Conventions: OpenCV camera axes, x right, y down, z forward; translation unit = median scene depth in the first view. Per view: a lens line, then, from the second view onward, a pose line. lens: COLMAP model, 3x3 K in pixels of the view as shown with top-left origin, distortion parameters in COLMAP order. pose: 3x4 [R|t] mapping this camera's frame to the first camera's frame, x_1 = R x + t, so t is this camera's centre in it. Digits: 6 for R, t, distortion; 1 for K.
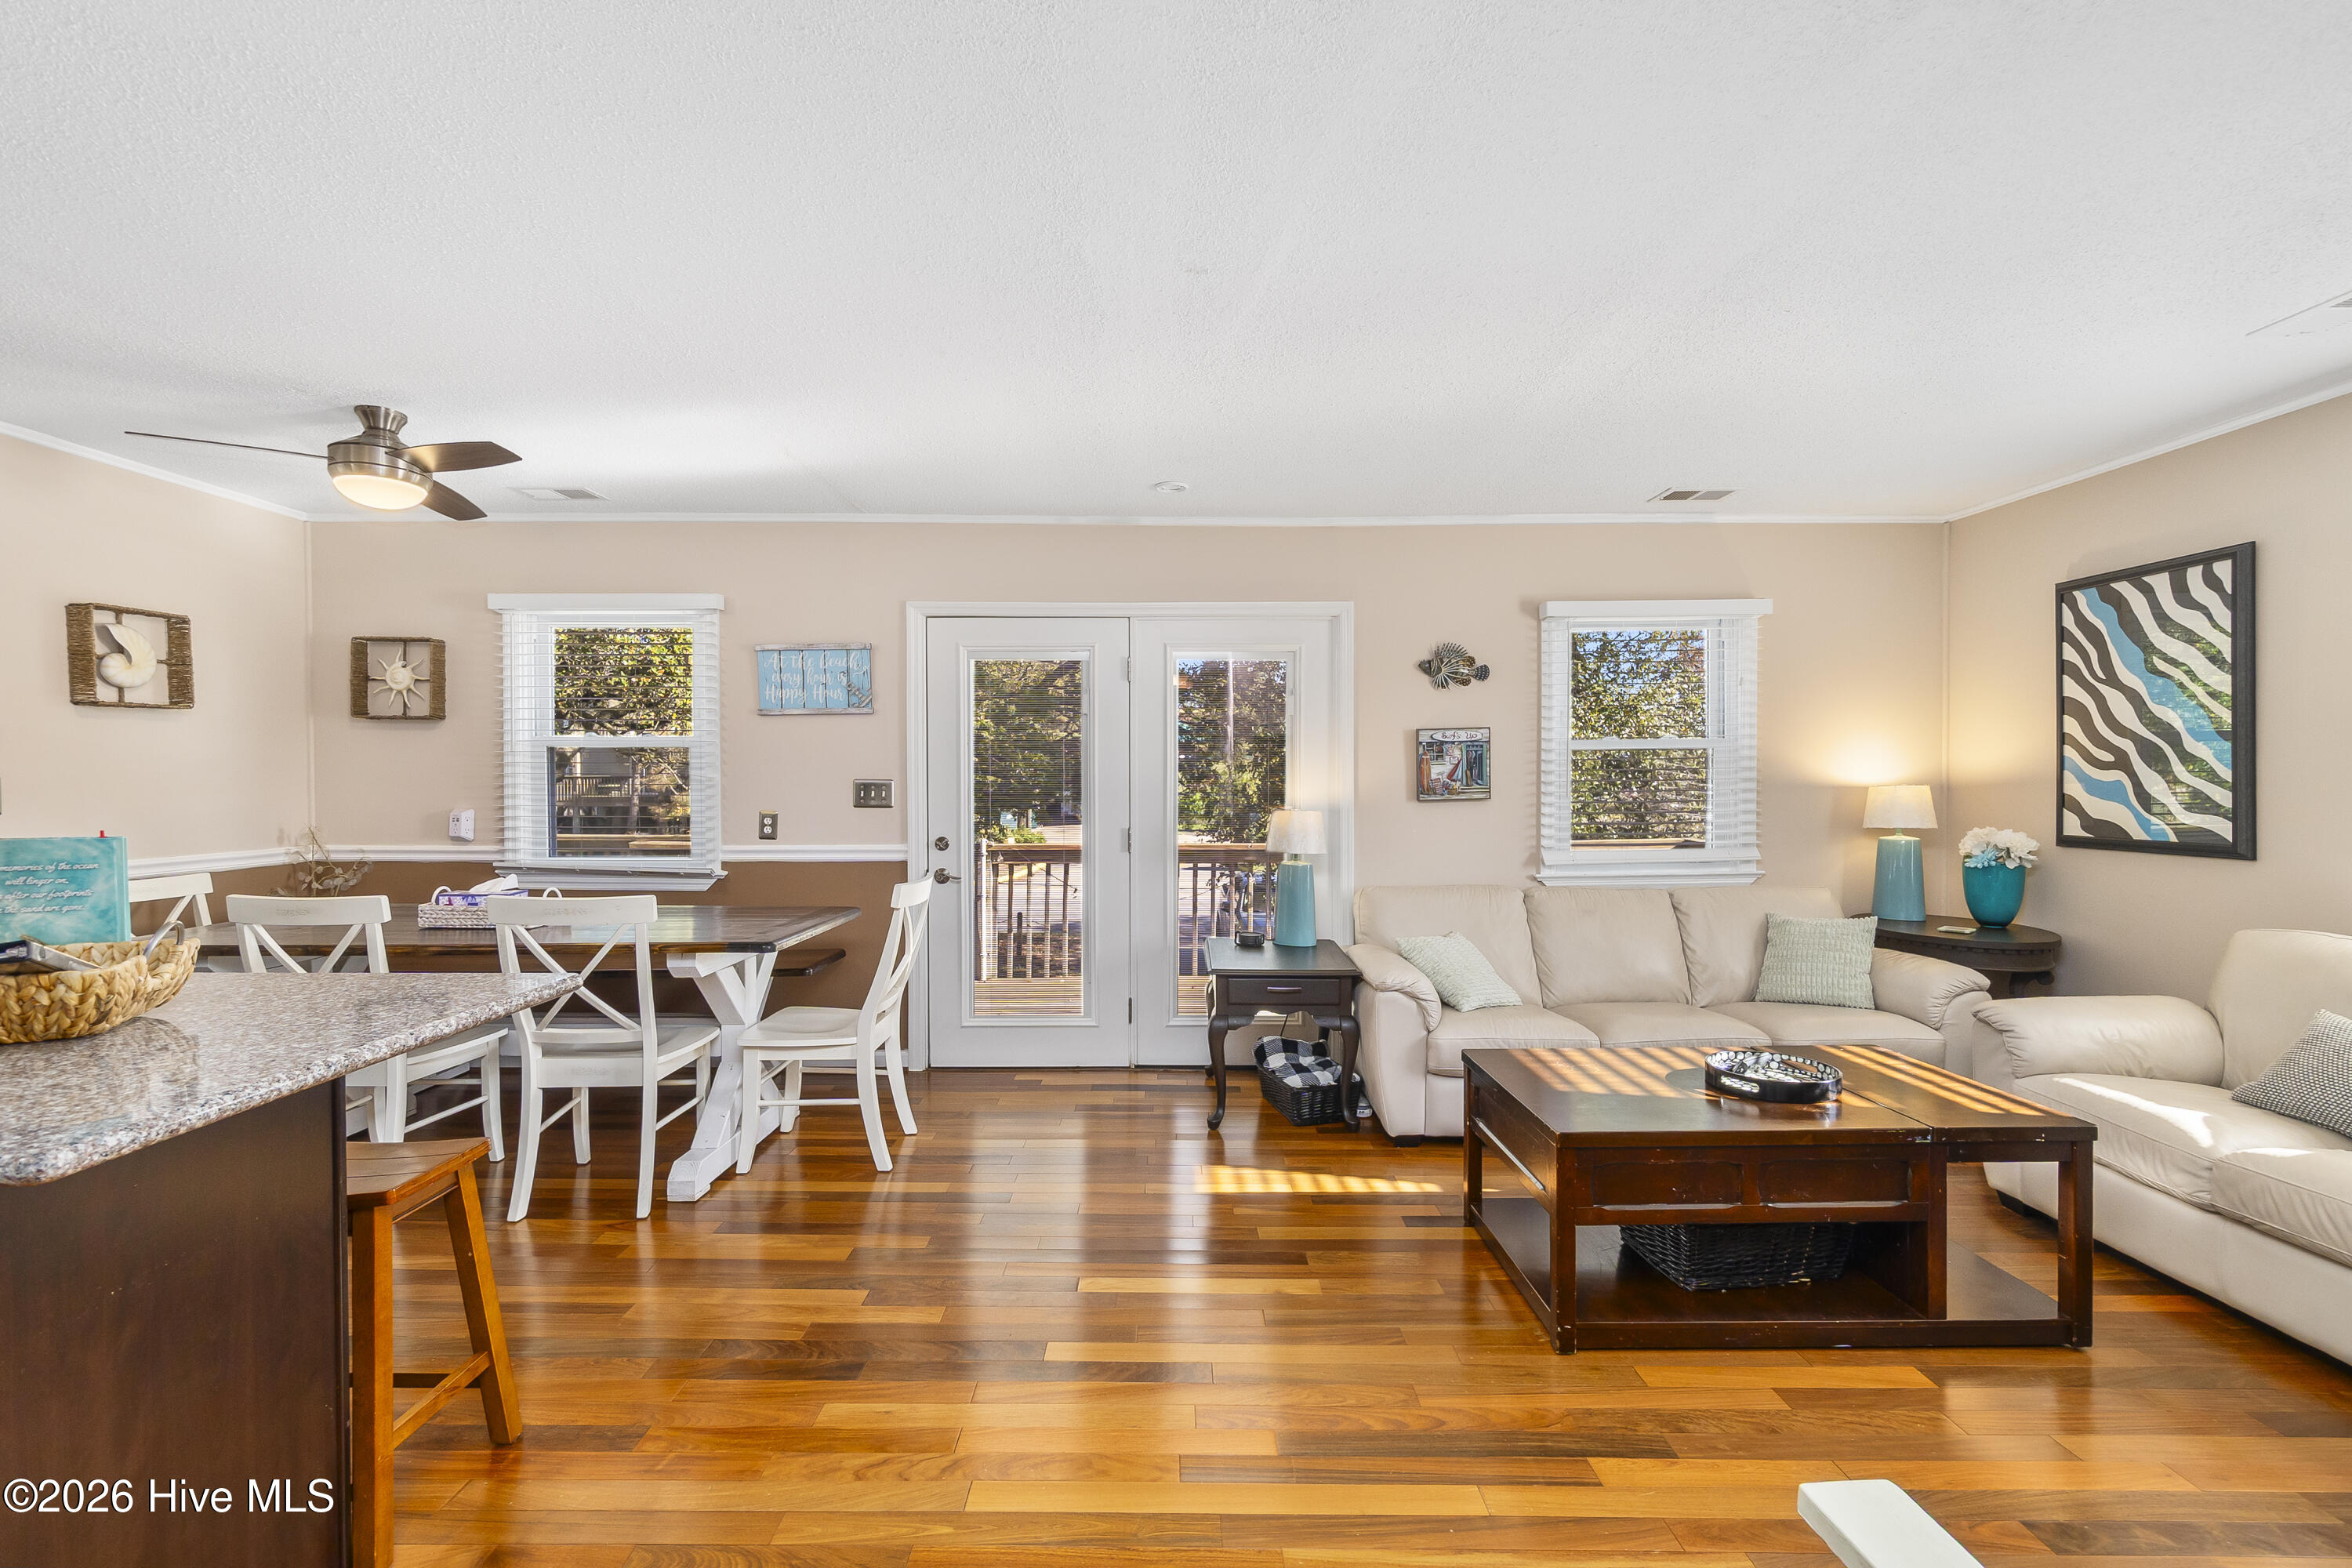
lens RADIAL K [[1015.4, 0, 1175.7], [0, 1015.4, 793.1], [0, 0, 1]] dist [-0.005550, 0.002593]
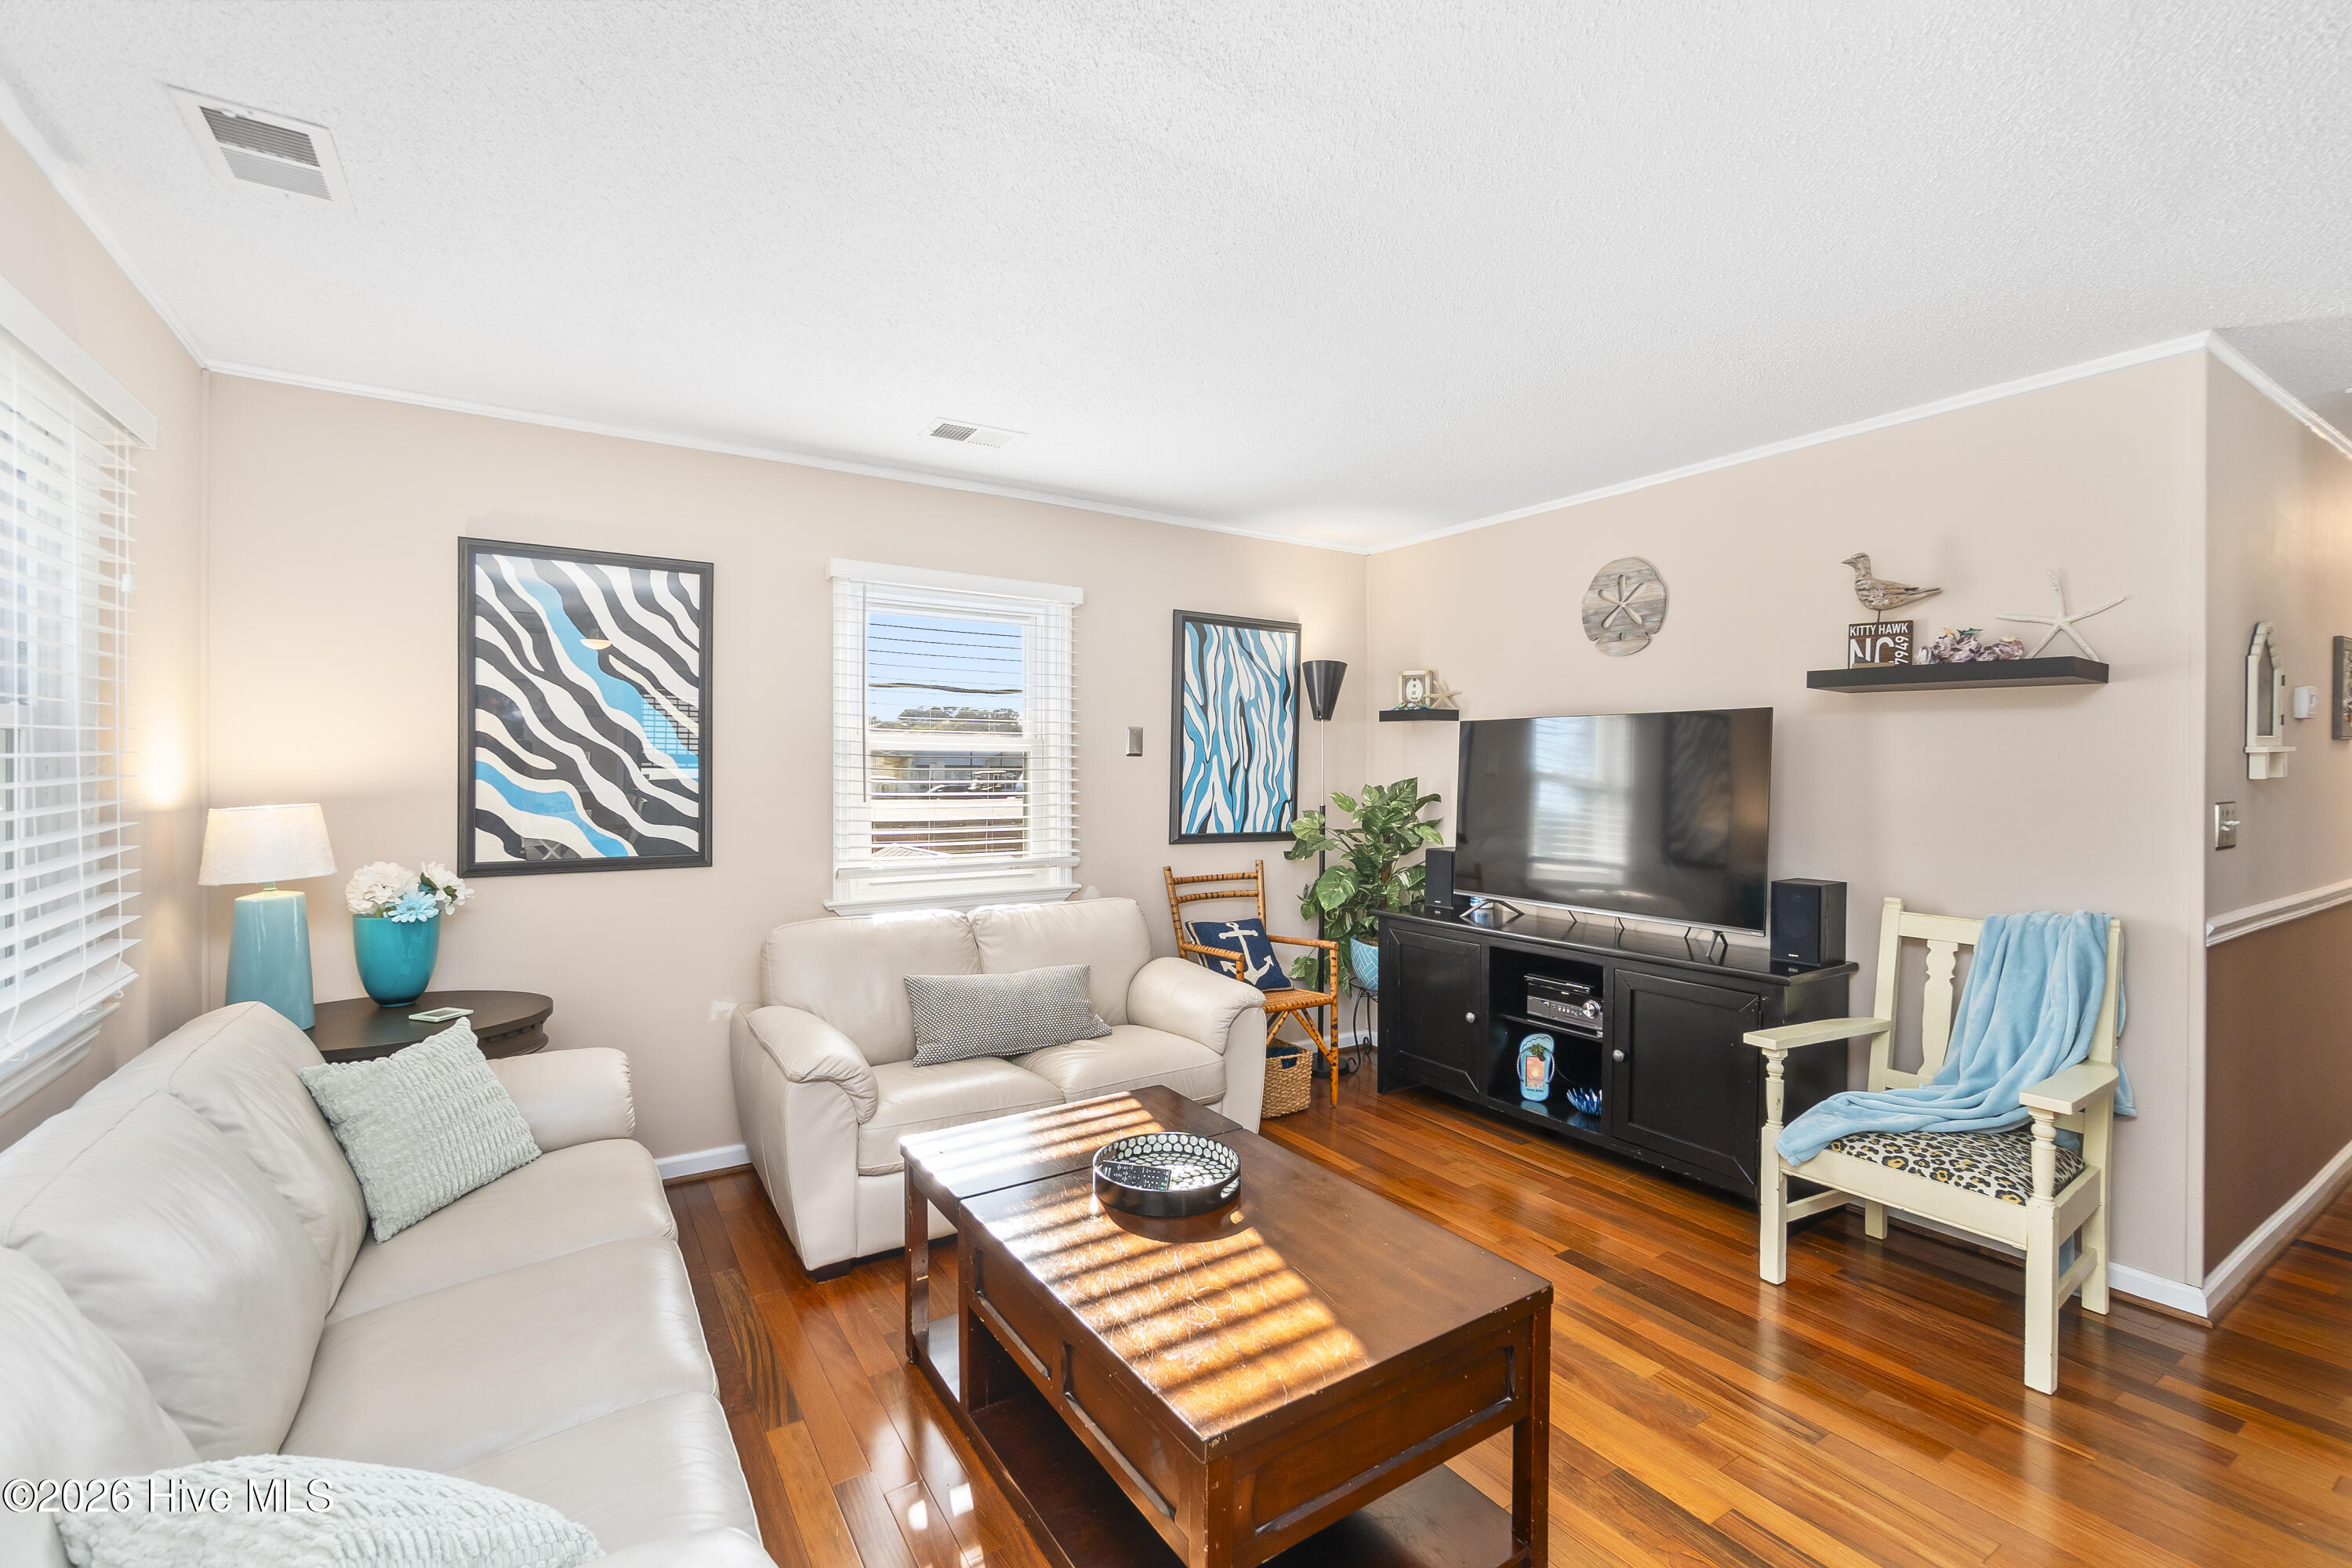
lens RADIAL K [[1015.4, 0, 1163.1], [0, 1015.4, 776.6], [0, 0, 1]] dist [-0.005550, 0.002593]
pose [[-0.533706, -0.008557, 0.845627, -0.065462], [0.008757, 0.999839, 0.015645, -0.032546], [-0.845625, 0.015755, -0.533545, 0.972533]]
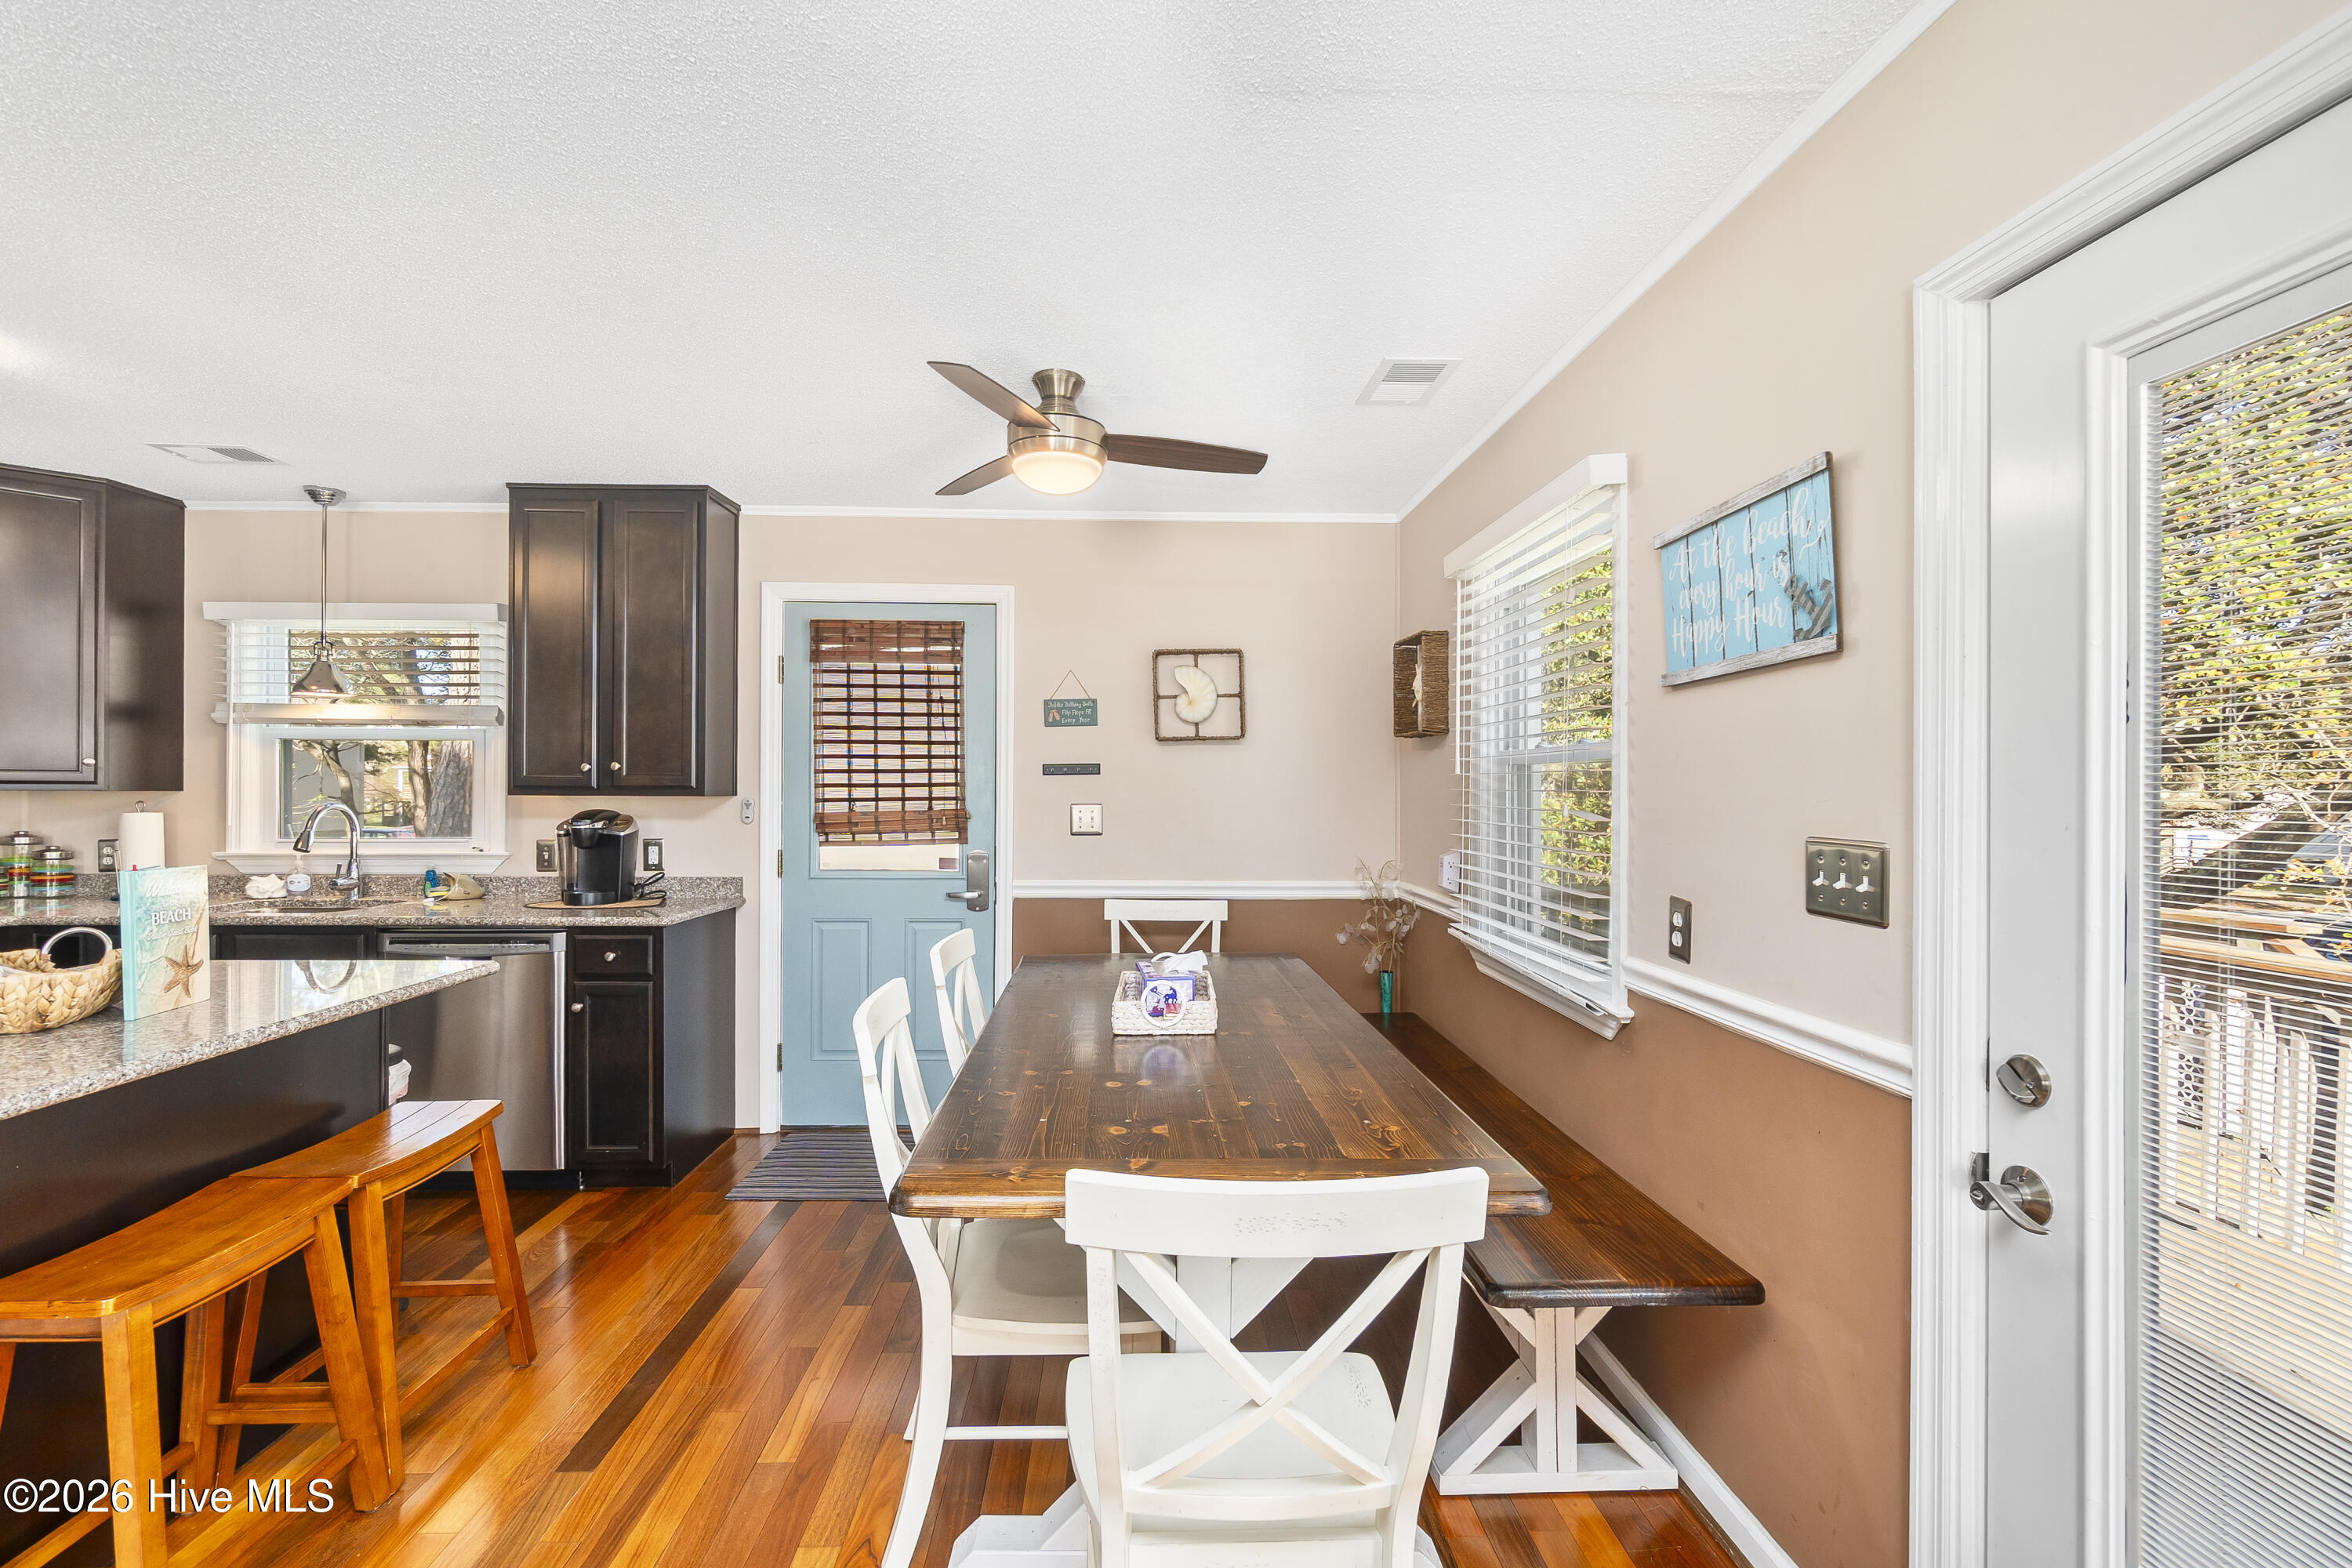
lens RADIAL K [[1015.4, 0, 1147.0], [0, 1015.4, 783.8], [0, 0, 1]] dist [-0.005550, 0.002593]
pose [[0.028076, -0.004327, -0.999596, 0.050122], [-0.019796, 0.999792, -0.004884, -0.029897], [0.999410, 0.019925, 0.027985, 0.864684]]
